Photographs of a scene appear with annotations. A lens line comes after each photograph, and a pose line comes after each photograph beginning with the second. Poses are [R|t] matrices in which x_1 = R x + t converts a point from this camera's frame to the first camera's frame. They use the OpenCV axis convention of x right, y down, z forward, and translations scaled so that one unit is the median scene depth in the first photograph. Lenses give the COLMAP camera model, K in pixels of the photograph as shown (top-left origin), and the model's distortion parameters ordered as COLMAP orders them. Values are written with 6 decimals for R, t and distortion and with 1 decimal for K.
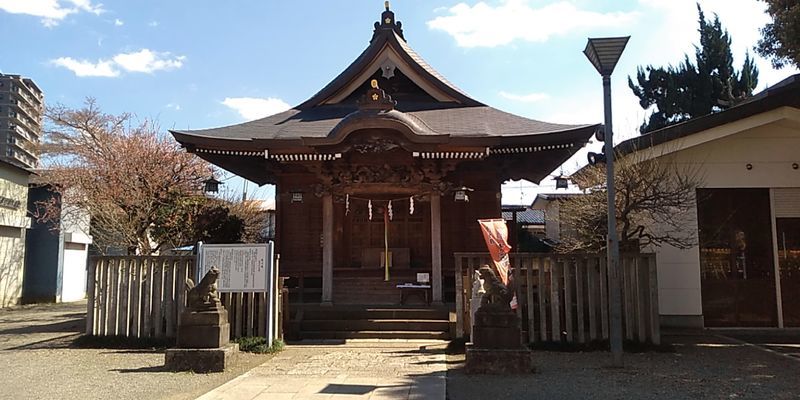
lens RADIAL K [[615.6, 0, 400.0], [0, 615.6, 200.0], [0, 0, 1]] dist [-0.001848, 0.001581]
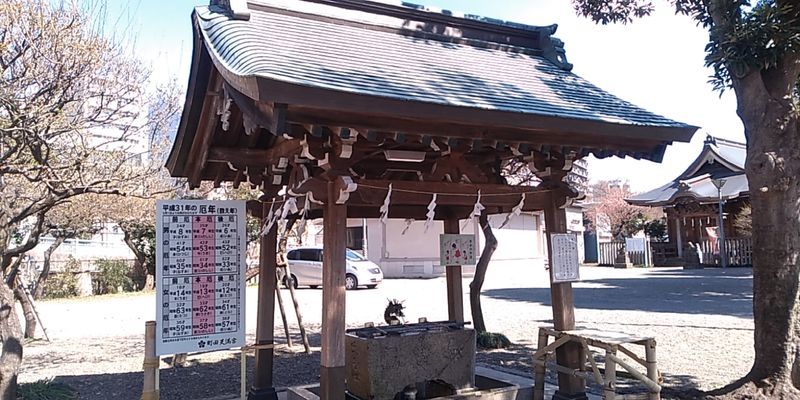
lens RADIAL K [[615.6, 0, 400.0], [0, 615.6, 200.0], [0, 0, 1]] dist [-0.001848, 0.001581]
pose [[0.666230, -0.082793, -0.741137, 0.926573], [0.102475, 0.994554, -0.018985, -0.137084], [0.738672, -0.063300, 0.671086, -1.484631]]
